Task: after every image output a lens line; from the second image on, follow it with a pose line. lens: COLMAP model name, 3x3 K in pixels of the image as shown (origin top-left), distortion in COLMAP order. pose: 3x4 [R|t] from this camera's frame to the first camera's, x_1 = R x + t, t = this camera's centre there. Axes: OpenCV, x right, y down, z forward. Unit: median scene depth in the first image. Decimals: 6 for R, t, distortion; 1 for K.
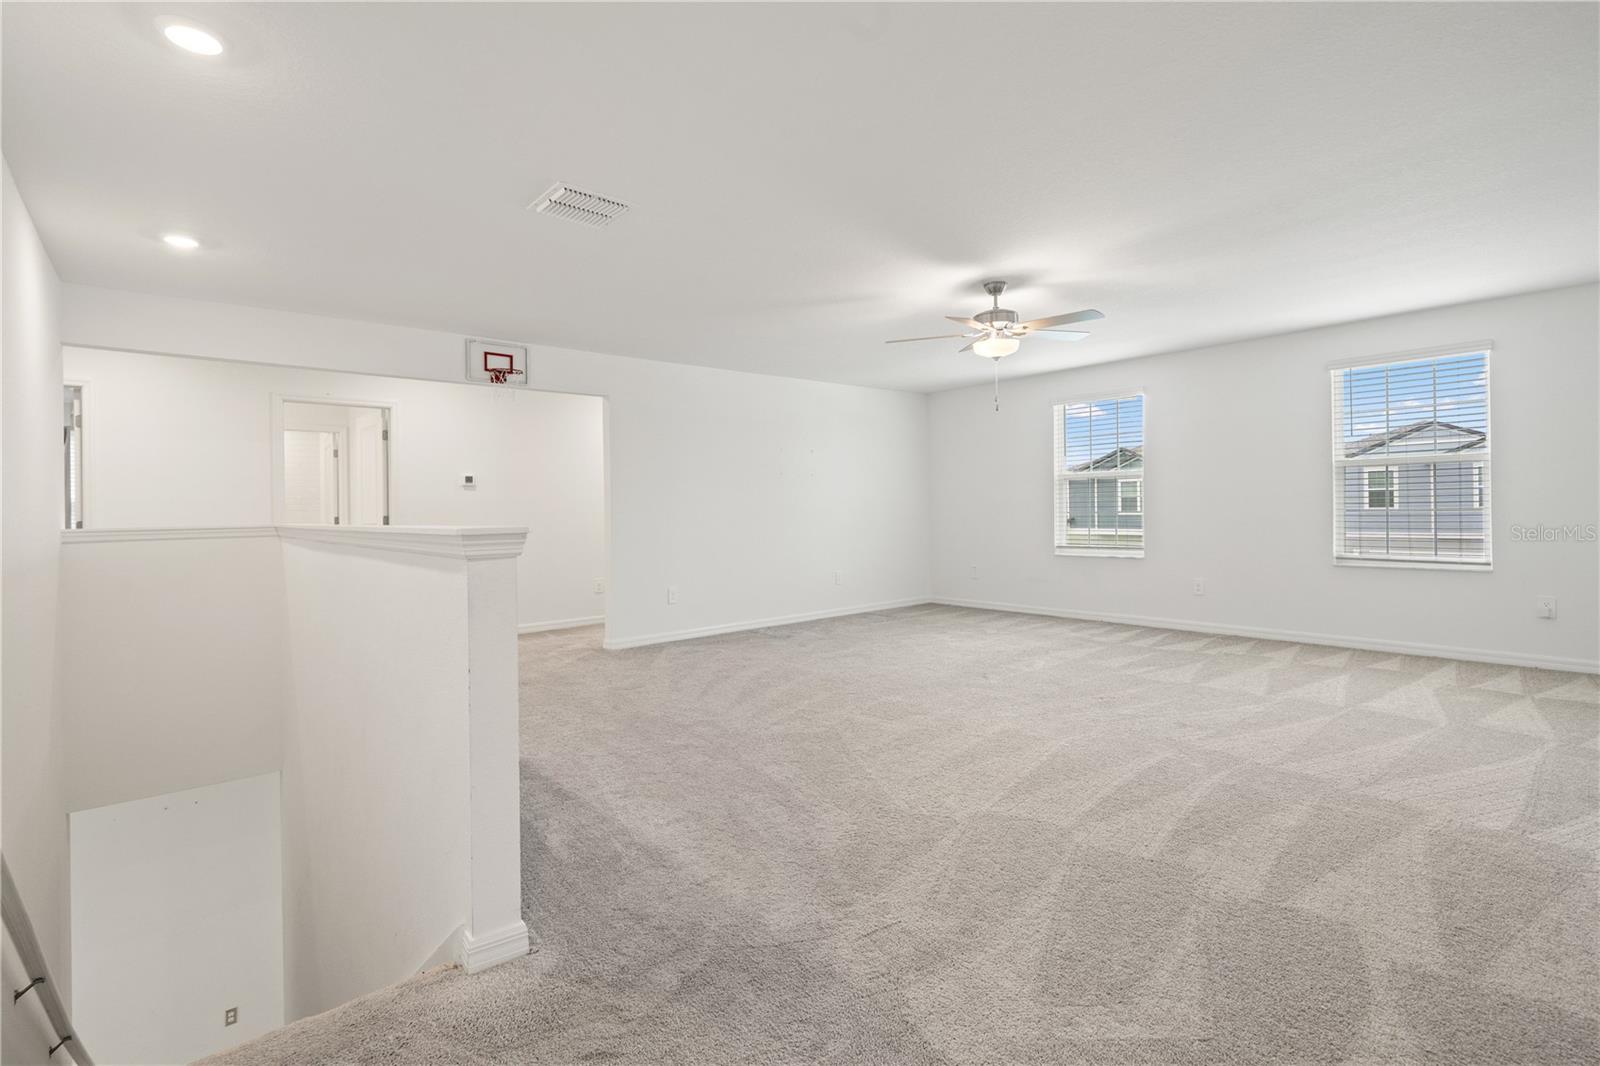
lens RADIAL K [[749.1, 0, 802.6], [0, 749.1, 498.3], [0, 0, 1]] dist [-0.000698, 0.000090]
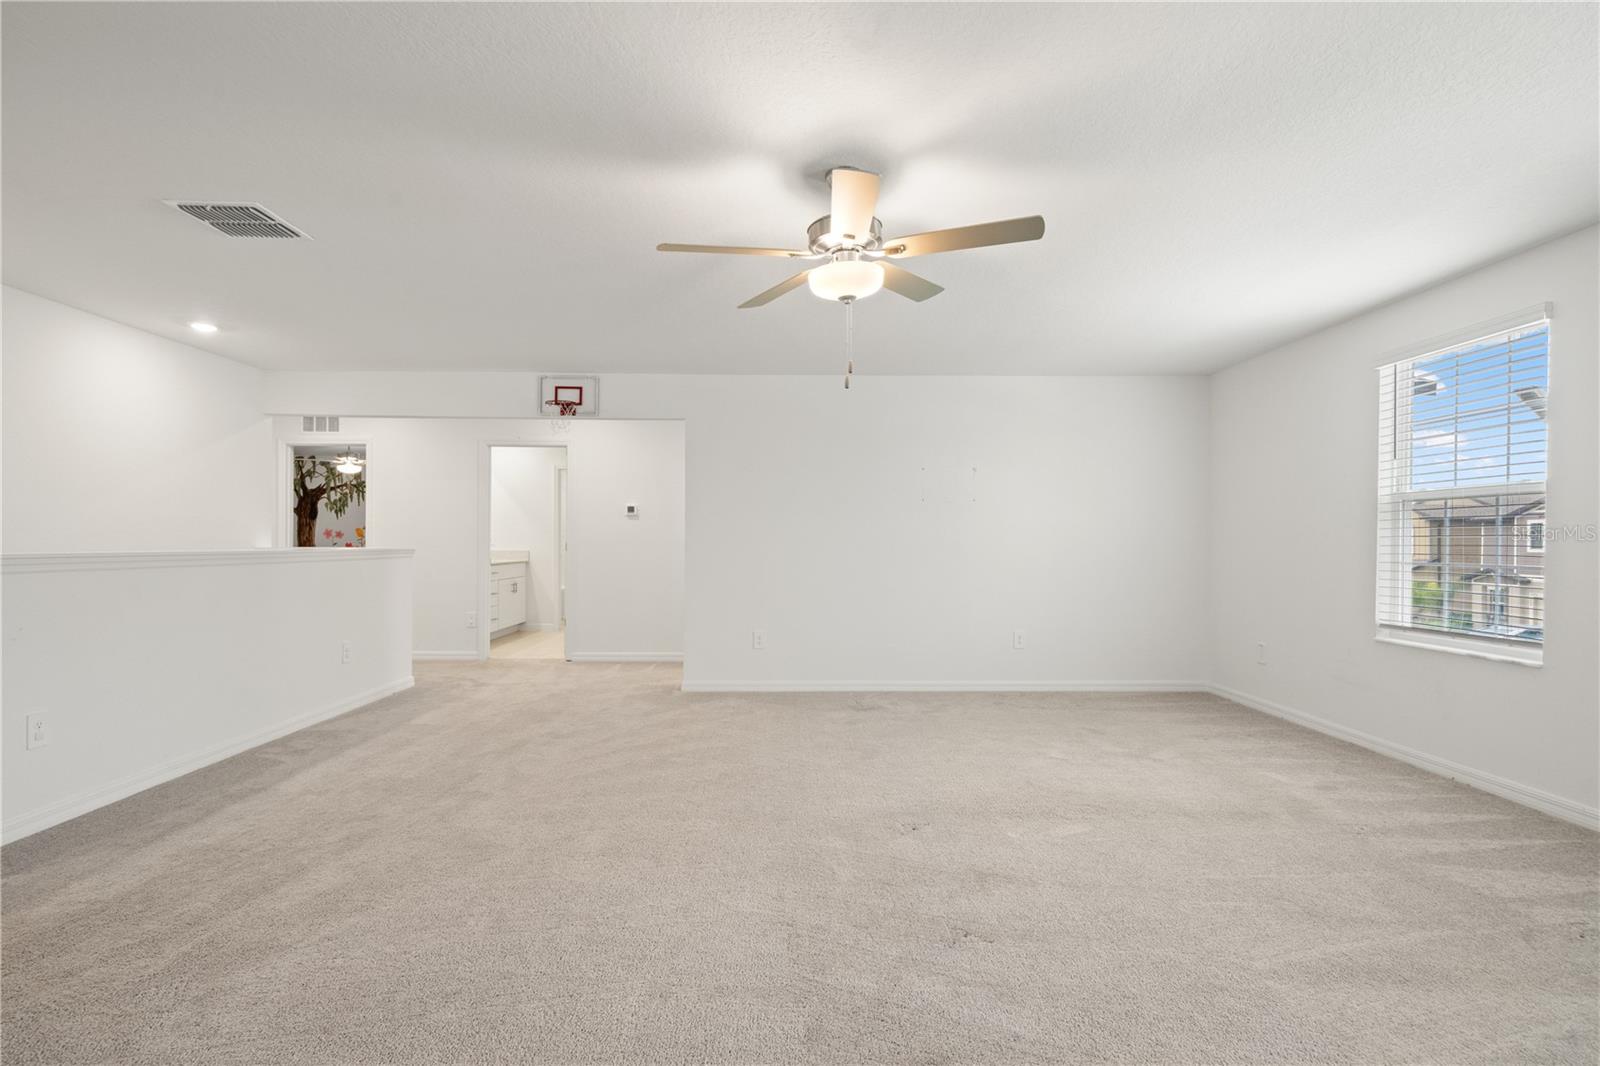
lens RADIAL K [[741.5, 0, 800.0], [0, 741.5, 533.0], [0, 0, 1]] dist [-0.001452, -0.000423]
pose [[0.764129, 0.014165, -0.644908, 0.479935], [-0.009071, 0.999896, 0.011215, -0.006862], [0.645000, -0.002720, 0.764178, 0.416310]]
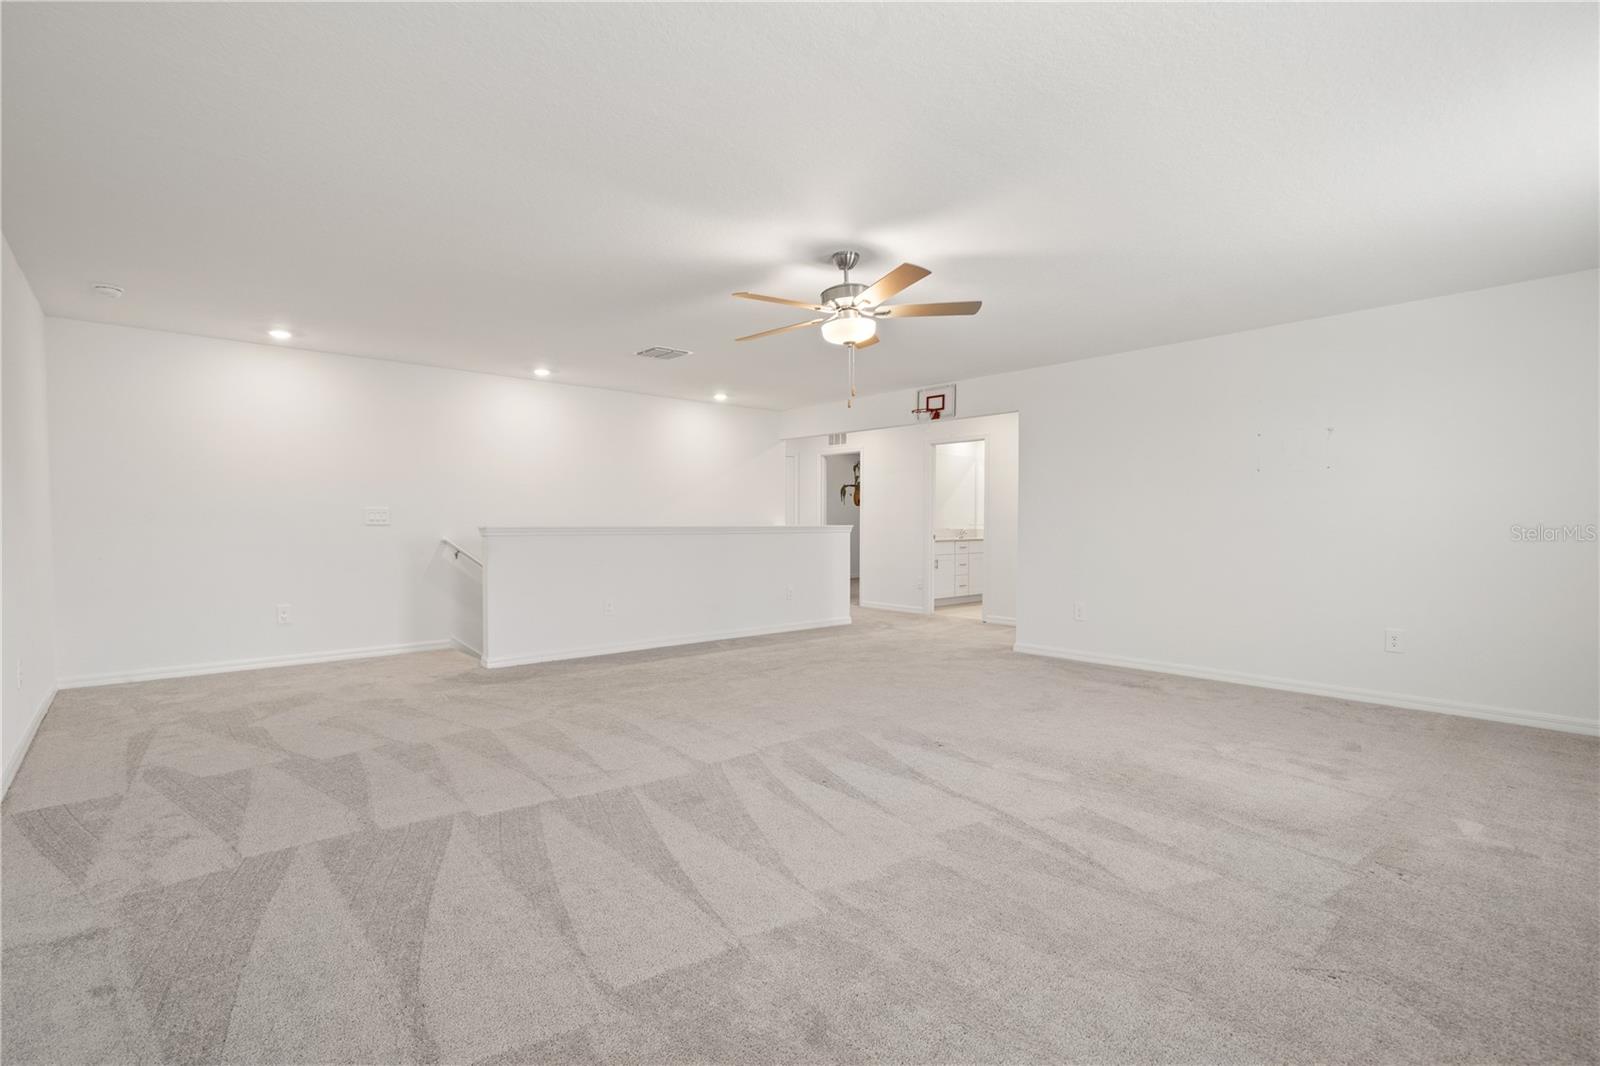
lens RADIAL K [[743.8, 0, 777.1], [0, 743.8, 533.2], [0, 0, 1]] dist [-0.000652, 0.000121]
pose [[-0.008949, 0.033245, -0.999407, 0.845960], [0.014757, 0.999343, 0.033111, -0.004958], [0.999851, -0.014452, -0.009434, 0.718702]]
